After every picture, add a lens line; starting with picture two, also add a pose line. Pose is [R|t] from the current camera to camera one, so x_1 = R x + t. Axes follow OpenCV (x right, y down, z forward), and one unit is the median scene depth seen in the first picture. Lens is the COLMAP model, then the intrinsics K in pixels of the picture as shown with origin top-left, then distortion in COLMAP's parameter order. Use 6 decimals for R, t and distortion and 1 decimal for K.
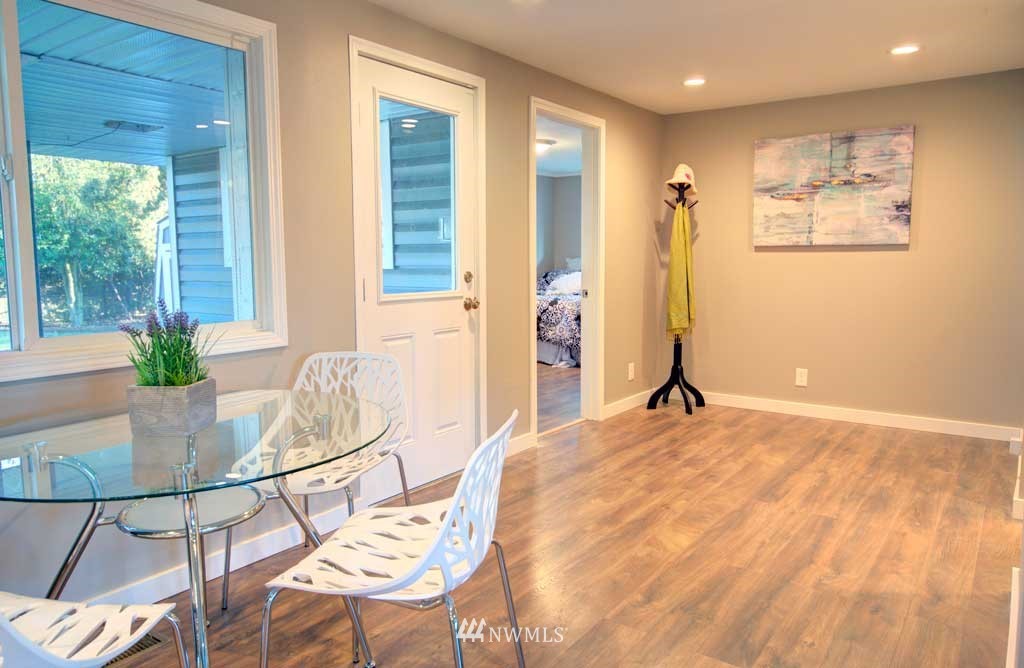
lens RADIAL K [[688.8, 0, 510.8], [0, 688.8, 315.9], [0, 0, 1]] dist [0.001464, -0.000090]
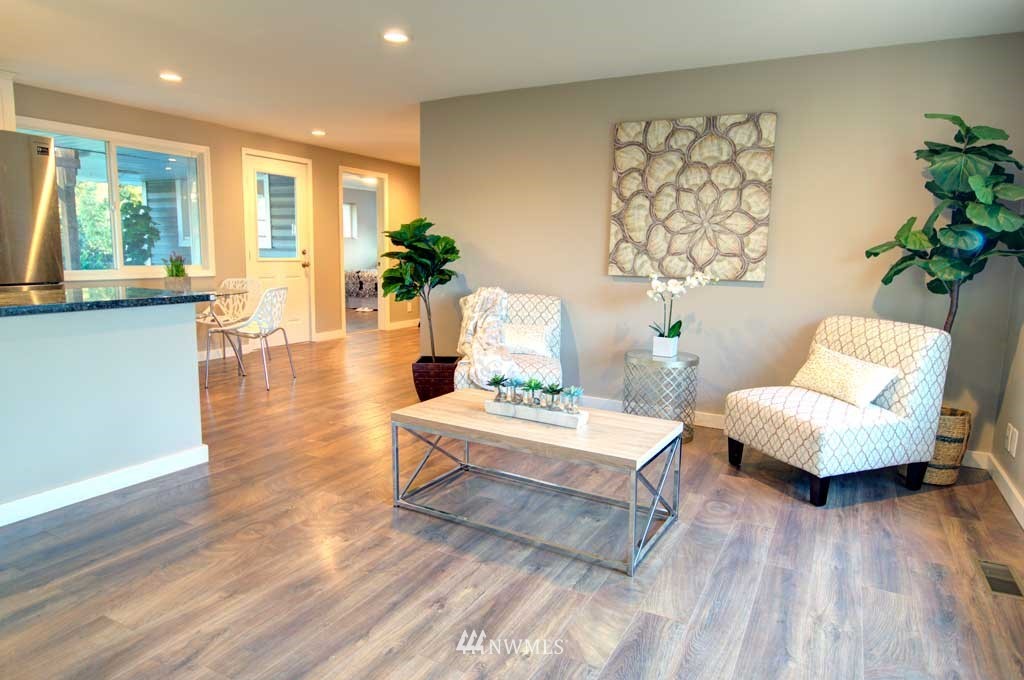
lens RADIAL K [[617.0, 0, 511.2], [0, 617.0, 326.0], [0, 0, 1]] dist [0.000680, 0.000425]
pose [[0.992130, 0.003876, 0.125151, 0.342545], [-0.008206, 0.999385, 0.034103, 0.104555], [-0.124942, -0.034861, 0.991551, -1.009139]]
